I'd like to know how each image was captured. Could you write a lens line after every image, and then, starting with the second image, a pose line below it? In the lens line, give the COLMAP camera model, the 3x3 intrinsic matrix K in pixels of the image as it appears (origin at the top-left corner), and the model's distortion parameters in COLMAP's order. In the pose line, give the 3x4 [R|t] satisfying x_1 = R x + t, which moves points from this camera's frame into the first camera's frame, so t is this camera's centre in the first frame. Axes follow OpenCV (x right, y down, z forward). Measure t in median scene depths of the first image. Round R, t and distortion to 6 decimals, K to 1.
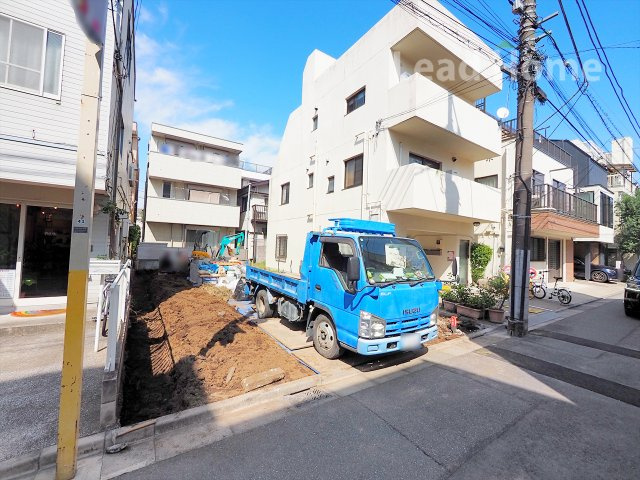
lens RADIAL K [[270.5, 0, 321.1], [0, 270.5, 237.7], [0, 0, 1]] dist [-0.003491, -0.000795]
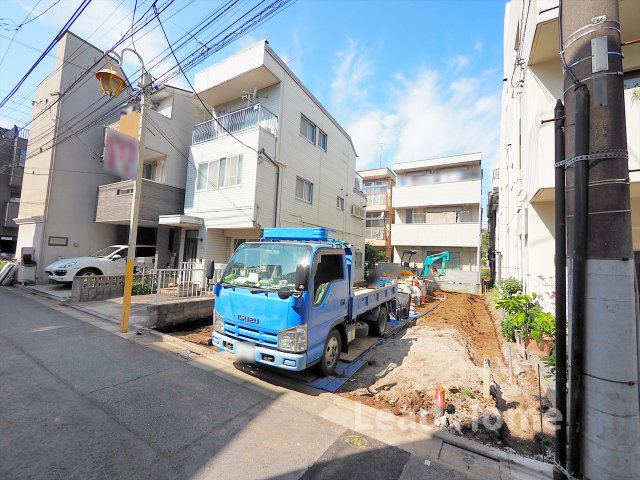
lens RADIAL K [[270.5, 0, 318.1], [0, 270.5, 236.7], [0, 0, 1]] dist [-0.003491, -0.000795]
pose [[0.430967, -0.082721, -0.898568, 0.890797], [-0.004849, 0.995563, -0.093976, 0.048531], [0.902355, 0.044858, 0.428654, 0.543862]]
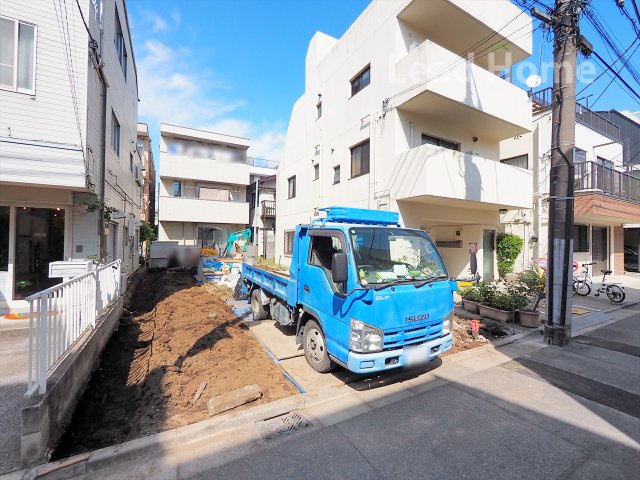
lens RADIAL K [[270.5, 0, 309.0], [0, 270.5, 238.2], [0, 0, 1]] dist [-0.003491, -0.000795]
pose [[0.994258, -0.025513, -0.103921, 0.069565], [0.027618, 0.999441, 0.018865, 0.005676], [0.103381, -0.021626, 0.994407, 0.113426]]
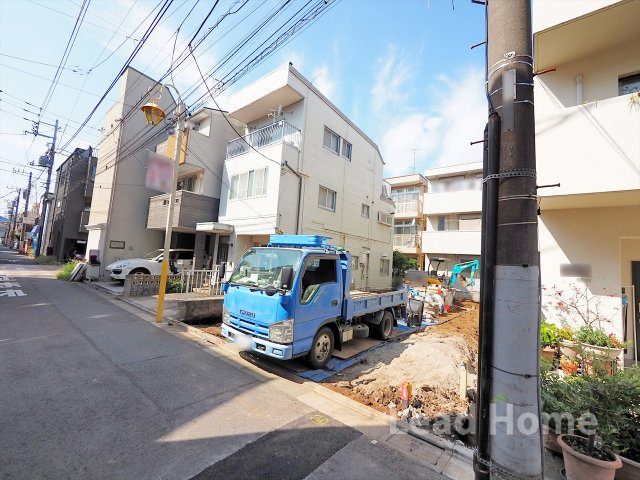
lens RADIAL K [[270.5, 0, 318.3], [0, 270.5, 237.3], [0, 0, 1]] dist [-0.003491, -0.000795]
pose [[0.300281, -0.099357, -0.948662, 1.016156], [-0.028513, 0.993181, -0.113044, 0.053983], [0.953424, 0.060994, 0.295401, 0.631742]]
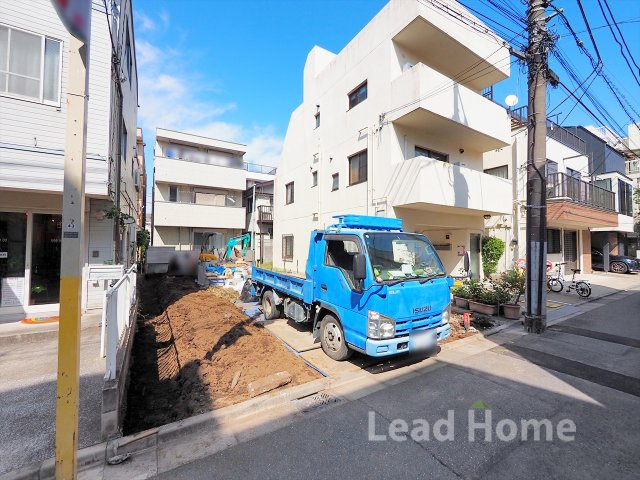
lens RADIAL K [[270.5, 0, 318.9], [0, 270.5, 238.1], [0, 0, 1]] dist [-0.003491, -0.000795]
pose [[0.998898, -0.032257, -0.034089, 0.007623], [0.032438, 0.999462, 0.004771, 0.002418], [0.033917, -0.005872, 0.999407, 0.024296]]
